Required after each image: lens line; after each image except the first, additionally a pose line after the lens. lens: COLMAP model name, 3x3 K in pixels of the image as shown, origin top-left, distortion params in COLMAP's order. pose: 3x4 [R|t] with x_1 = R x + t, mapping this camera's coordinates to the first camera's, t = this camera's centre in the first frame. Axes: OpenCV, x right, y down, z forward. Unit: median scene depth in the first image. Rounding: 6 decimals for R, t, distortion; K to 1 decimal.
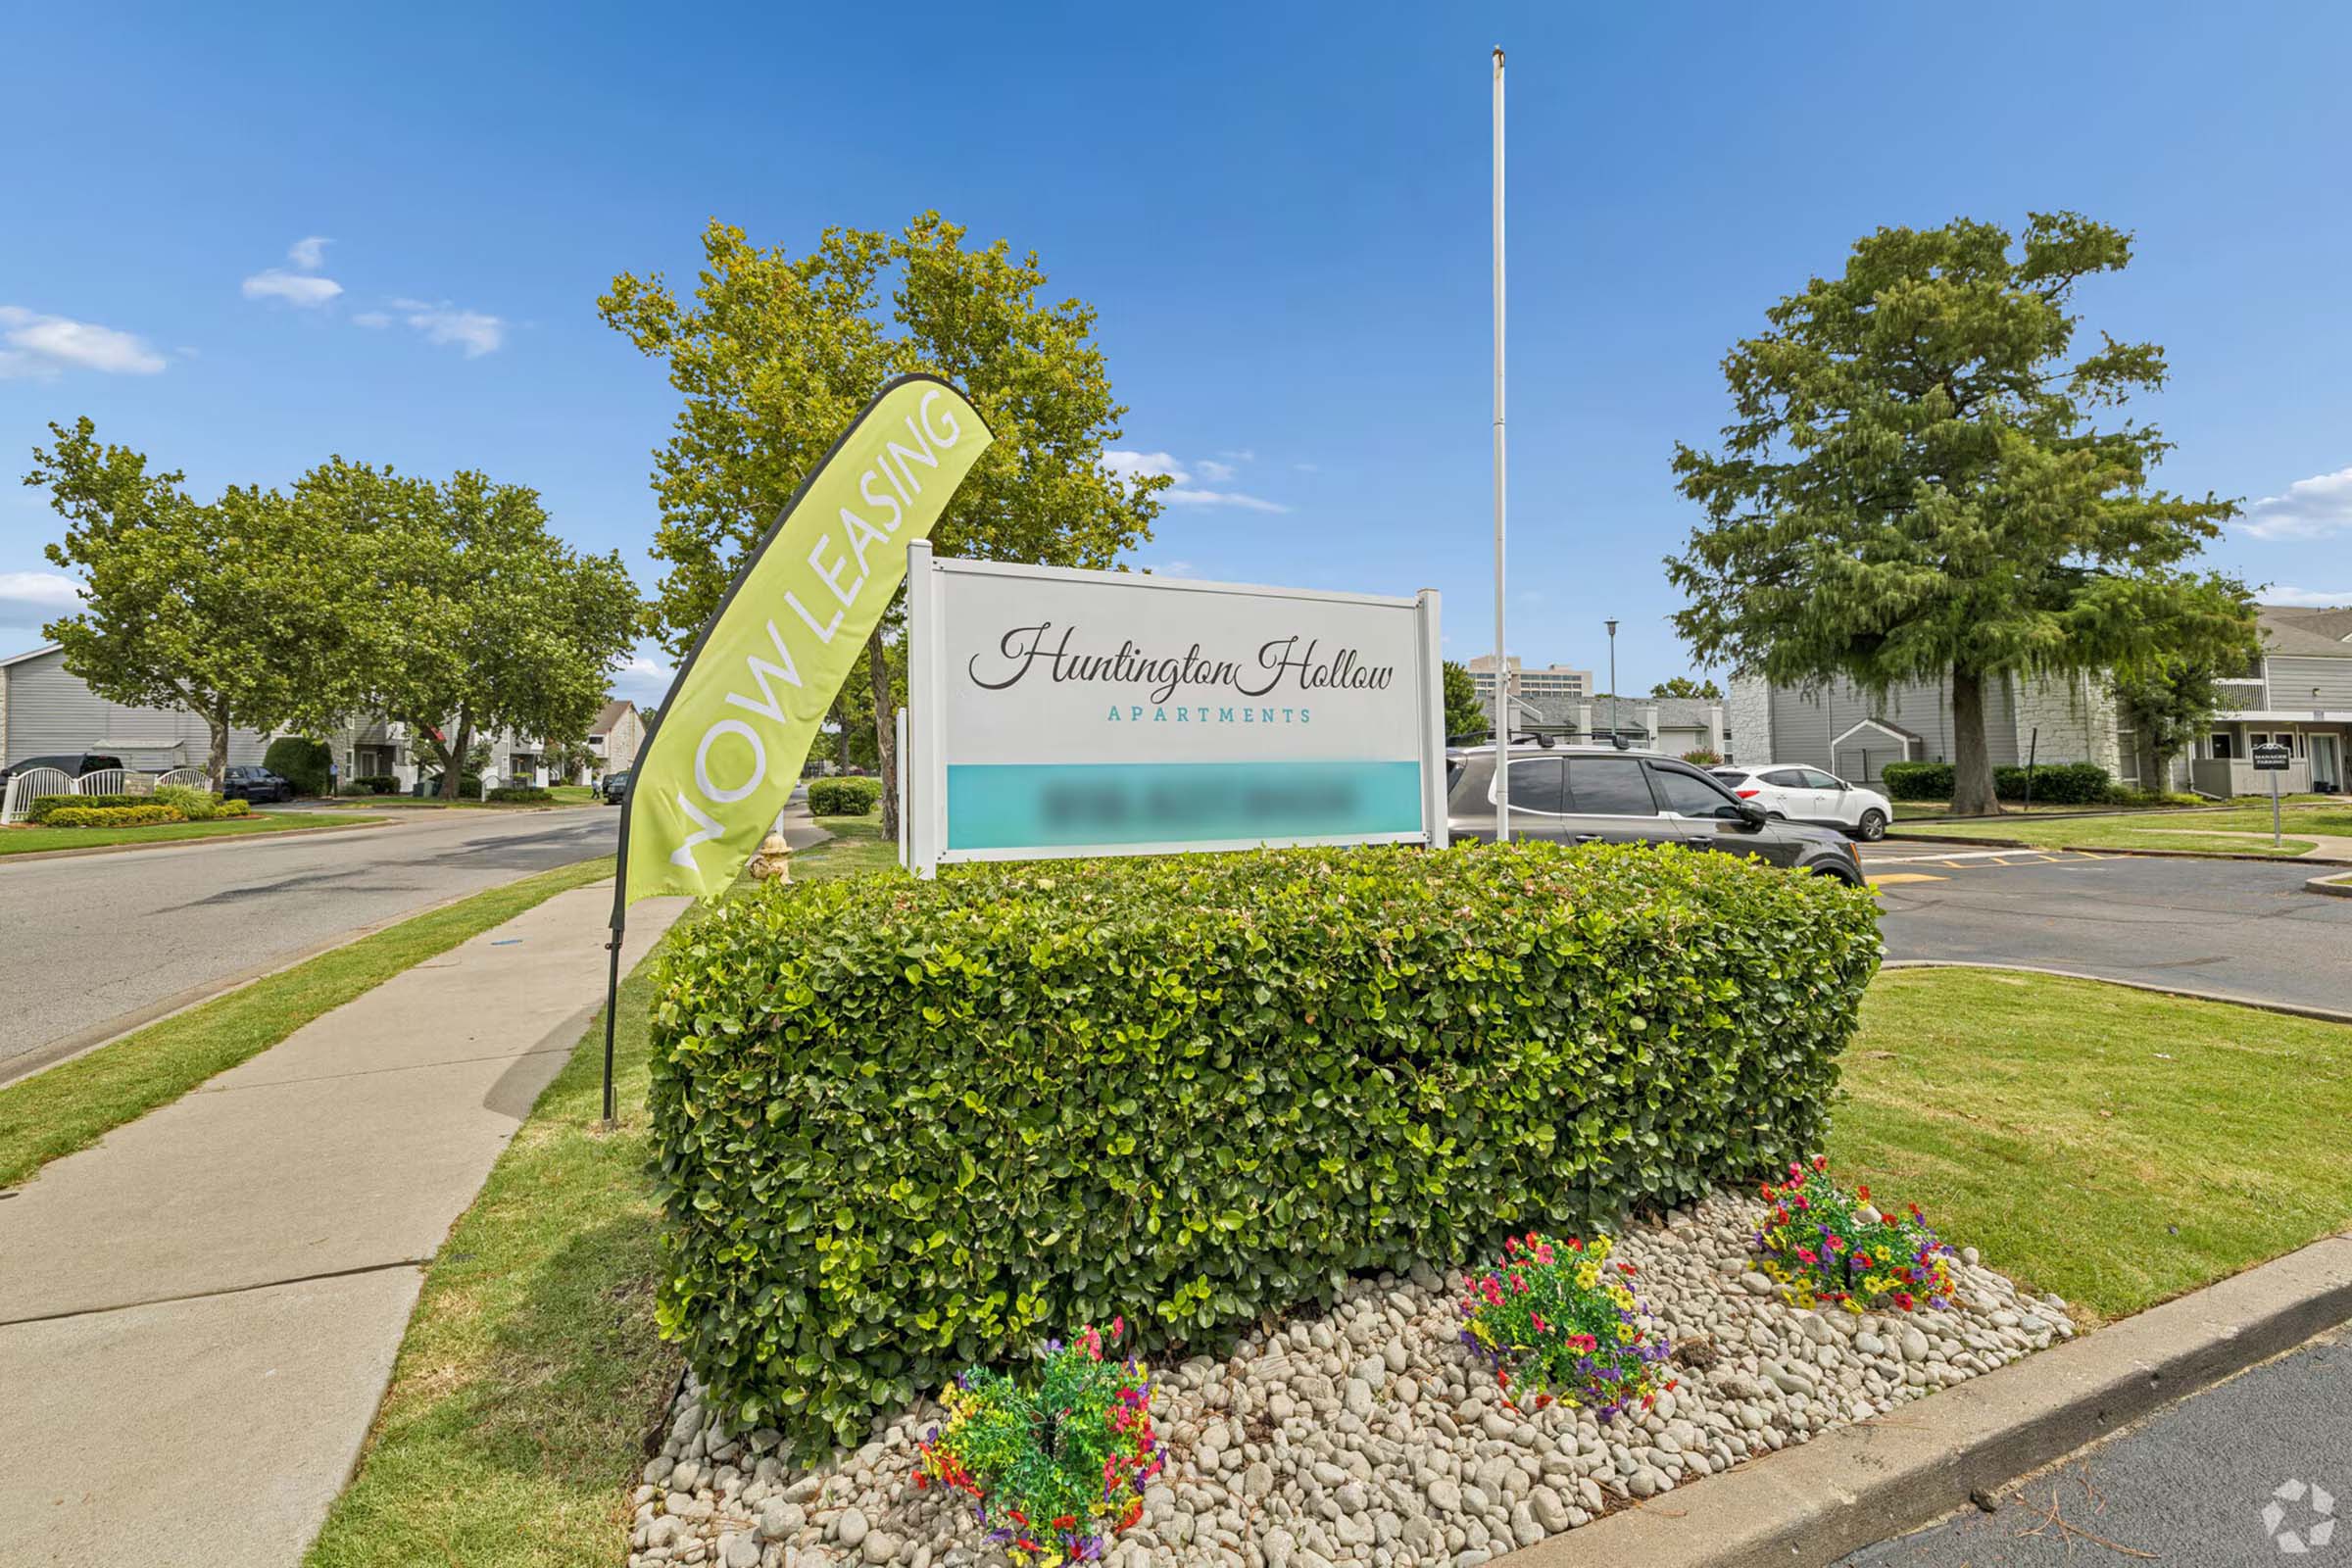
lens RADIAL K [[1010.8, 0, 1171.3], [0, 1010.8, 760.4], [0, 0, 1]] dist [0.000169, 0.000063]
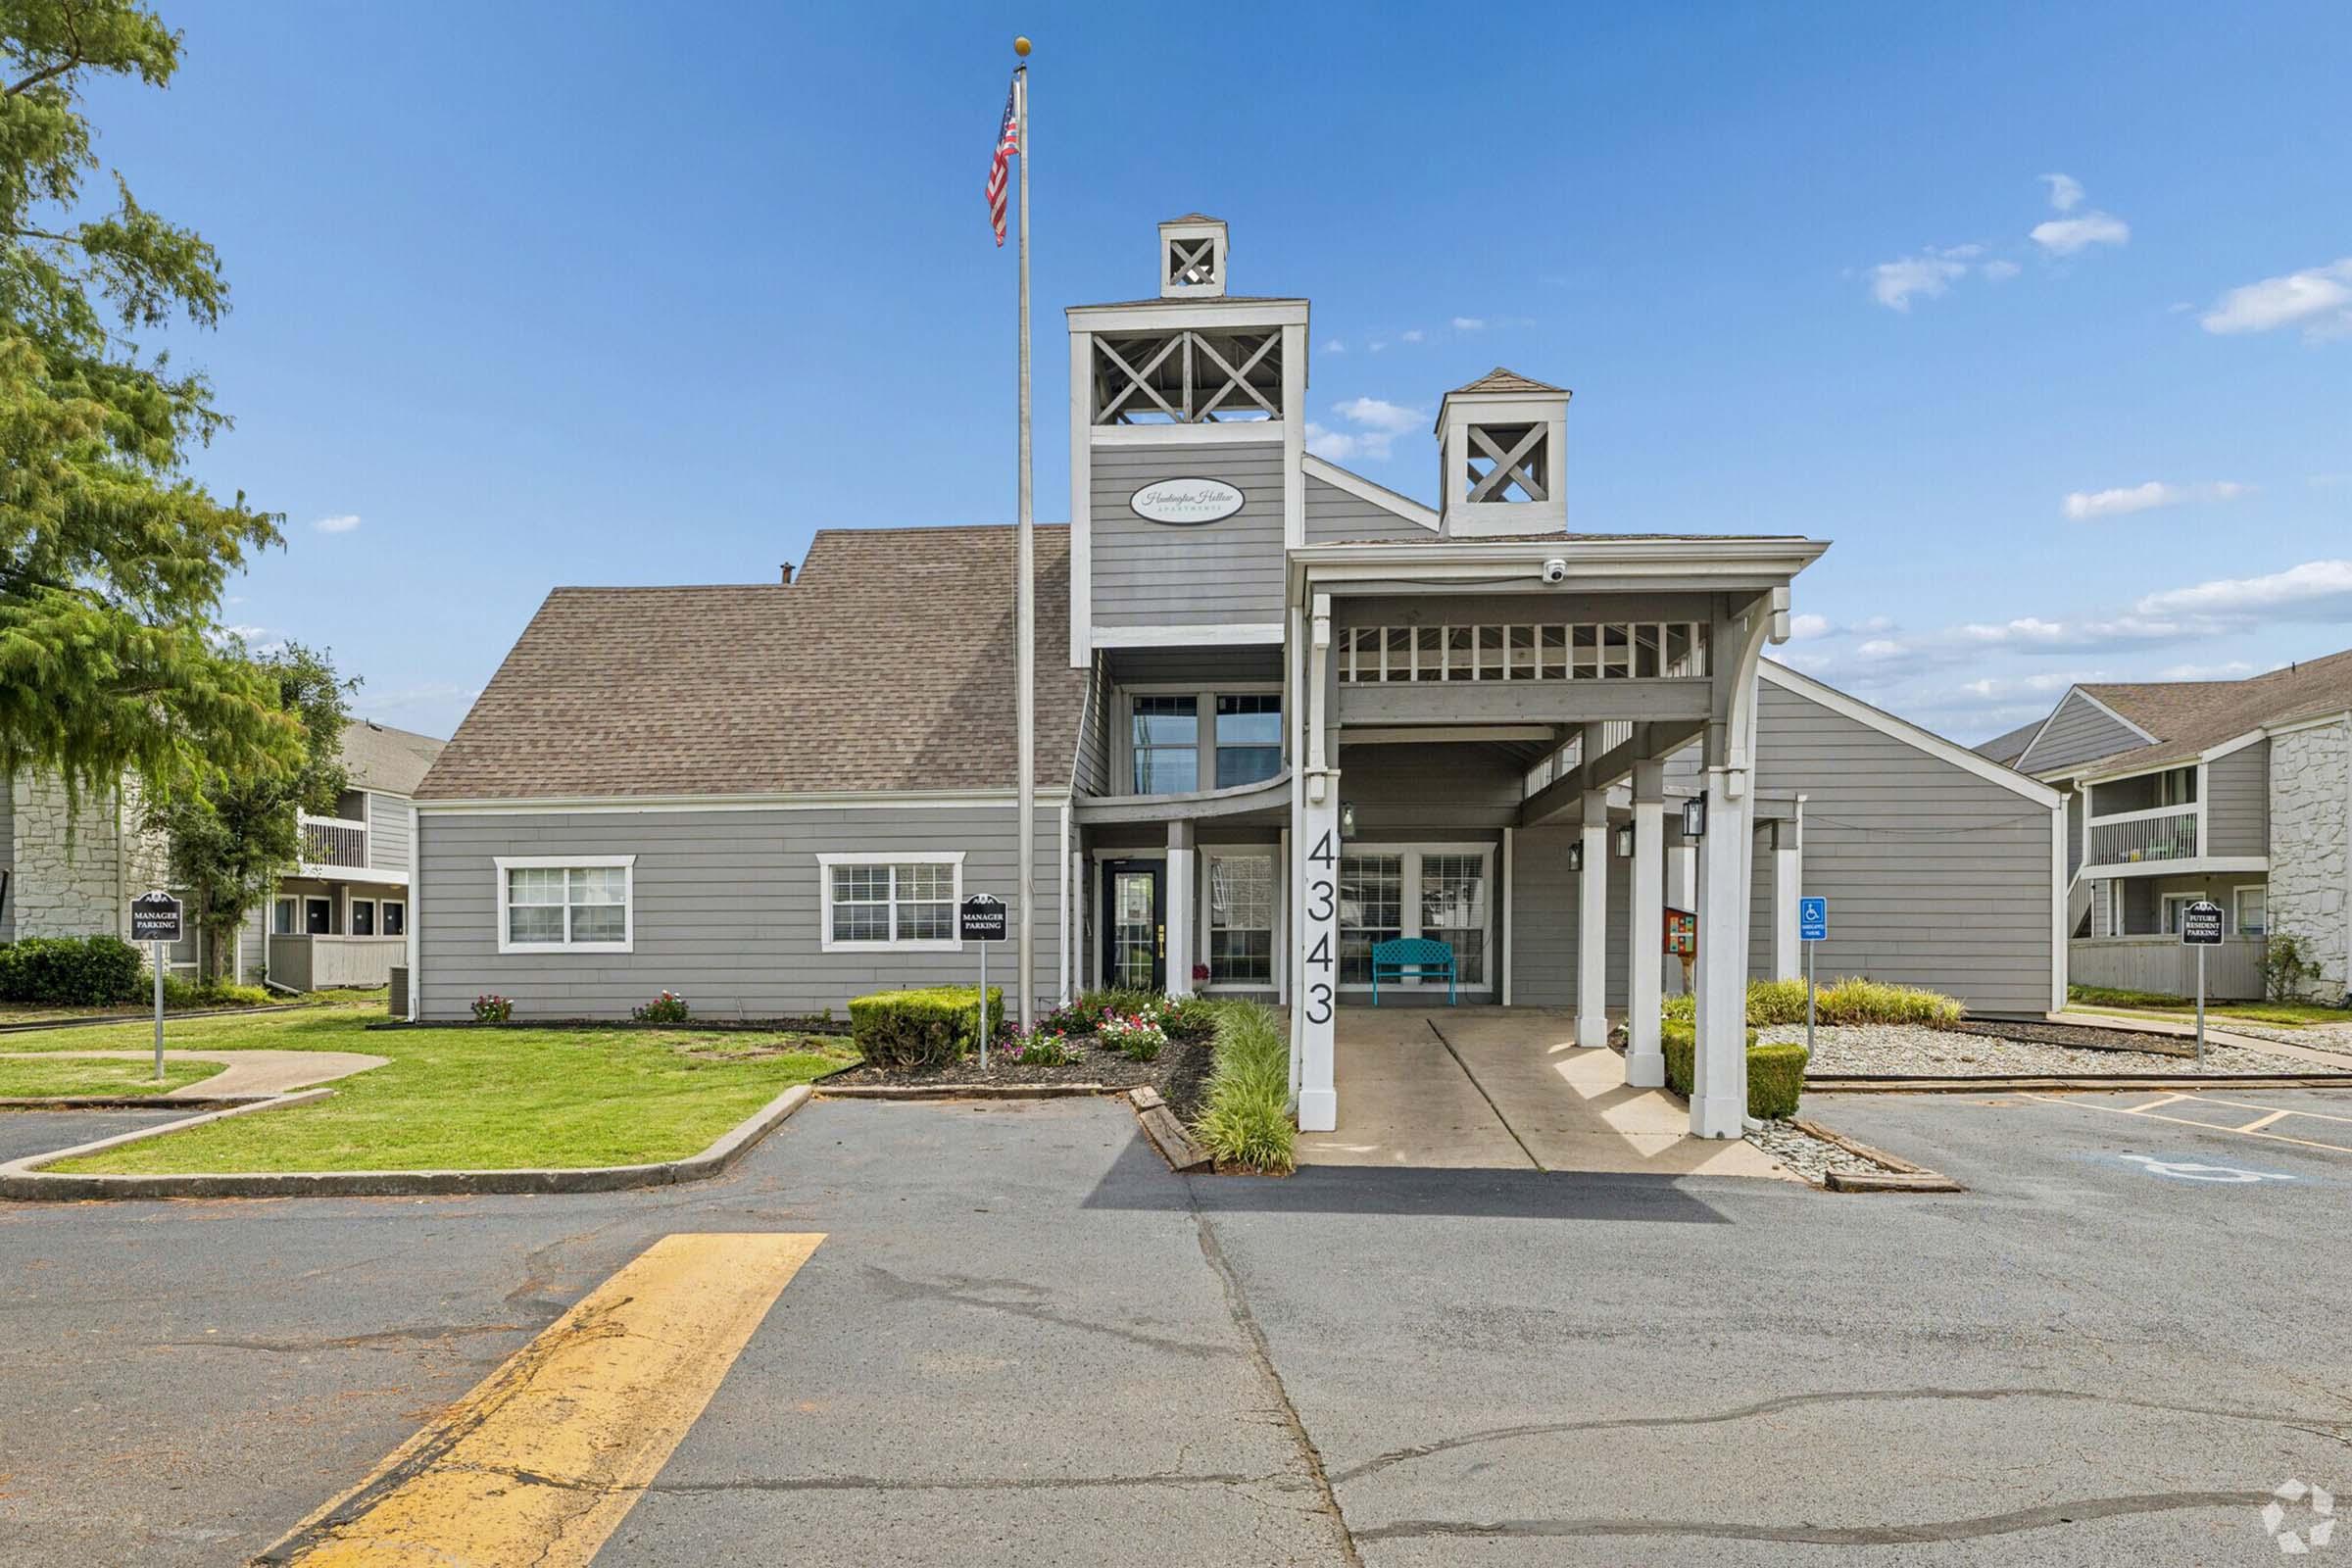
lens RADIAL K [[1010.8, 0, 1171.3], [0, 1010.8, 760.4], [0, 0, 1]] dist [0.000169, 0.000063]
pose [[0.260547, 0.187931, 0.946994, 0.552218], [-0.018561, 0.981666, -0.189705, 0.002291], [-0.965283, 0.031850, 0.259258, 0.261629]]
